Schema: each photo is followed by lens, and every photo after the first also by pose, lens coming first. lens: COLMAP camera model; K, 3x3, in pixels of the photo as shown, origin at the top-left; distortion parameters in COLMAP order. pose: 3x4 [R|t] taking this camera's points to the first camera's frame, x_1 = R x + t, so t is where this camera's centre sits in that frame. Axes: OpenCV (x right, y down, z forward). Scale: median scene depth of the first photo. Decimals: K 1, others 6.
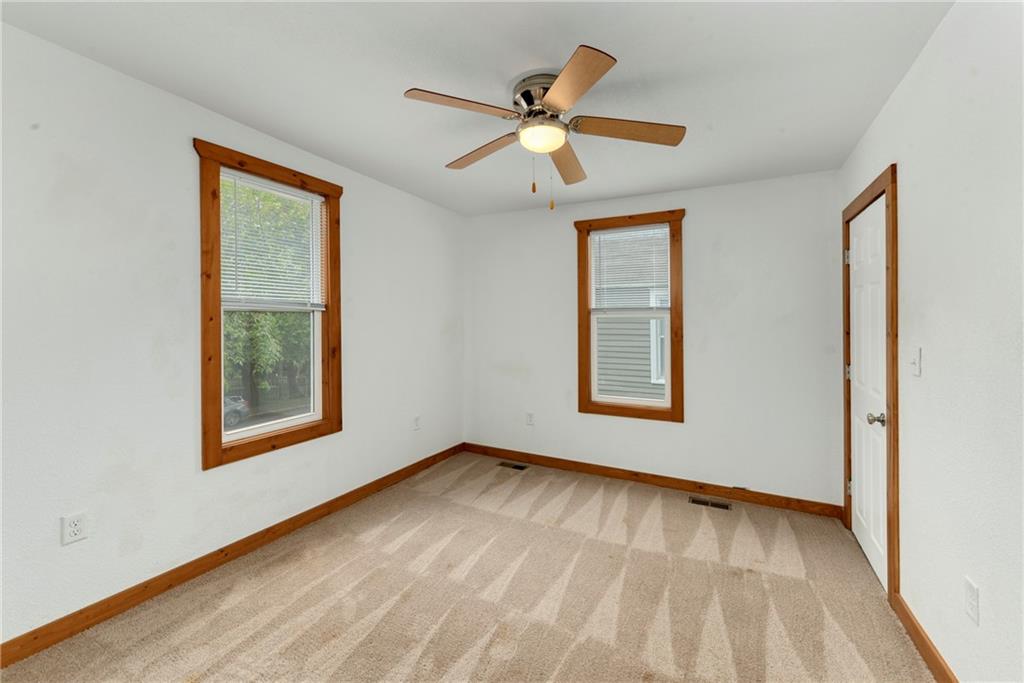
lens RADIAL K [[420.6, 0, 518.9], [0, 420.6, 319.6], [0, 0, 1]] dist [-0.004499, -0.000617]
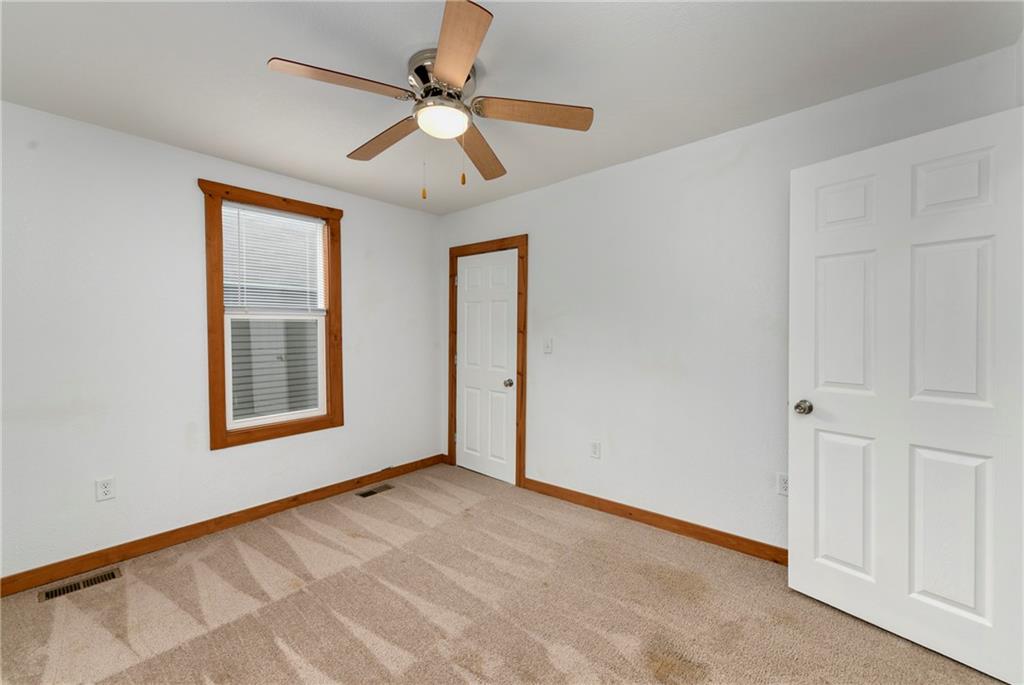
lens RADIAL K [[420.6, 0, 513.2], [0, 420.6, 337.6], [0, 0, 1]] dist [-0.004499, -0.000617]
pose [[0.220406, -0.023537, 0.975124, -0.509699], [-0.005349, 0.999665, 0.025338, 0.009260], [-0.975394, -0.010801, 0.220206, 0.402900]]
